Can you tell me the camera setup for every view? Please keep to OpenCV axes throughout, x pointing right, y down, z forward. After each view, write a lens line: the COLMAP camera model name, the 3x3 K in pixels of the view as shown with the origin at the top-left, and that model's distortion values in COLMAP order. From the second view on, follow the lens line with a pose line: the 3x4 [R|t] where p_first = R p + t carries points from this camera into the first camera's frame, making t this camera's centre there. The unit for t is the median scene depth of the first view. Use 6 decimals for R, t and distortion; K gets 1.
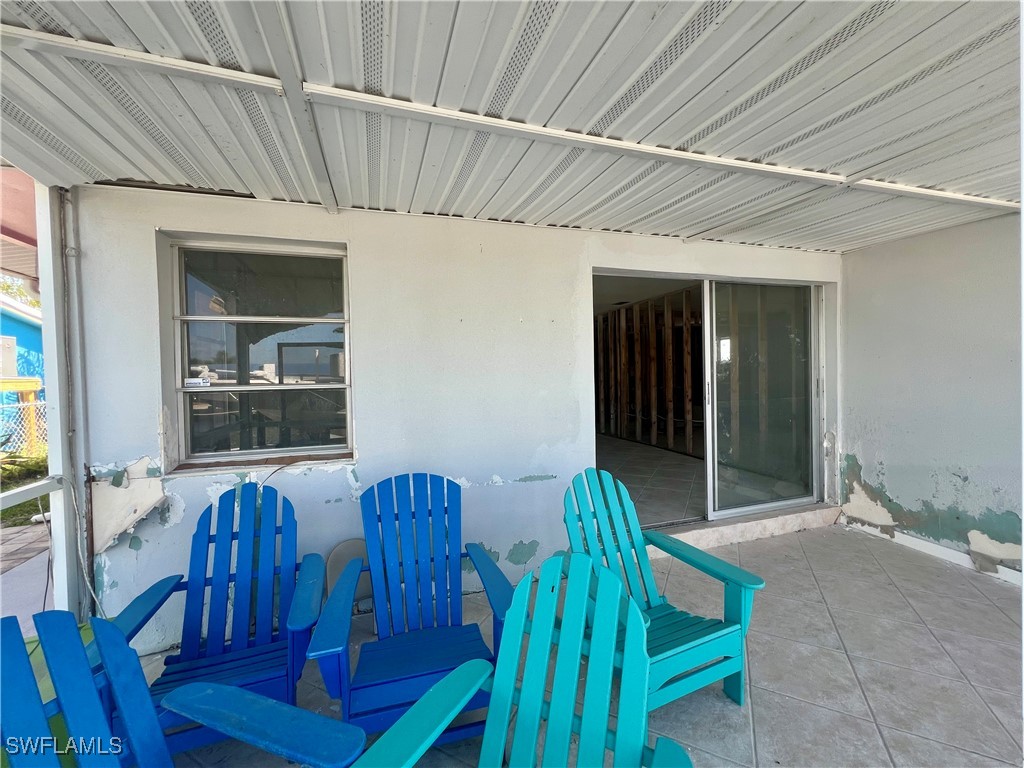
lens RADIAL K [[406.6, 0, 512.0], [0, 406.6, 384.0], [0, 0, 1]] dist [-0.009460, 0.000469]
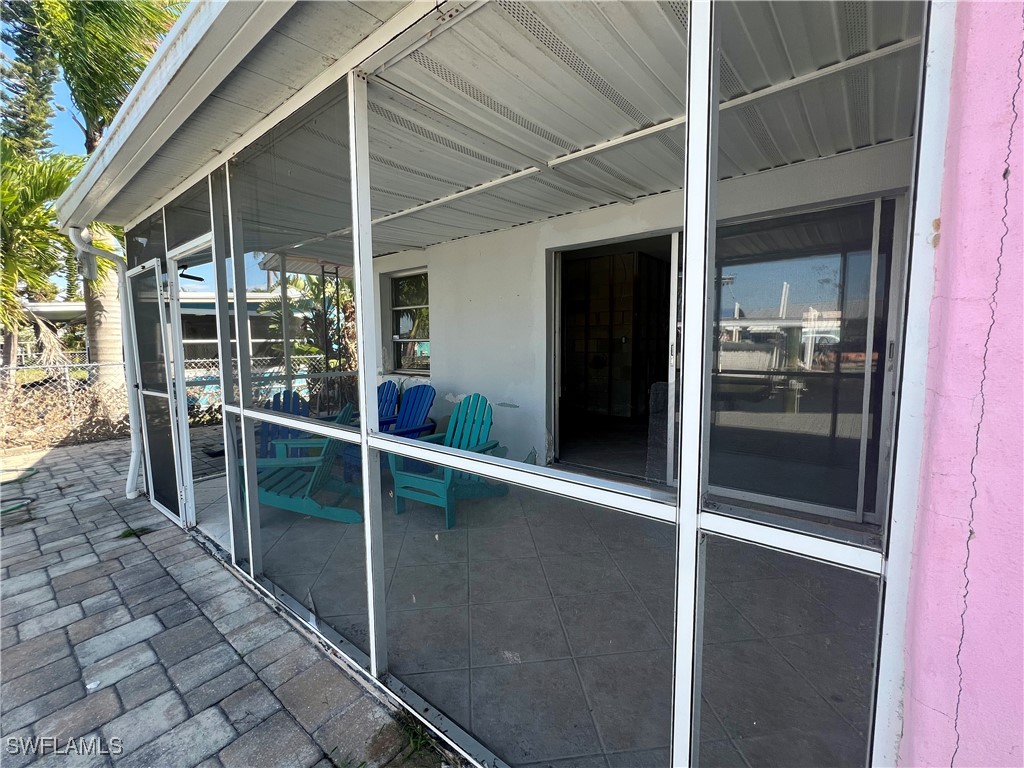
lens RADIAL K [[440.7, 0, 512.0], [0, 440.7, 384.0], [0, 0, 1]] dist [-0.001061, -0.000151]
pose [[0.561832, 0.096423, -0.821613, 1.357071], [-0.025178, 0.994717, 0.099521, -0.002700], [0.826868, -0.035228, 0.561292, 0.126332]]
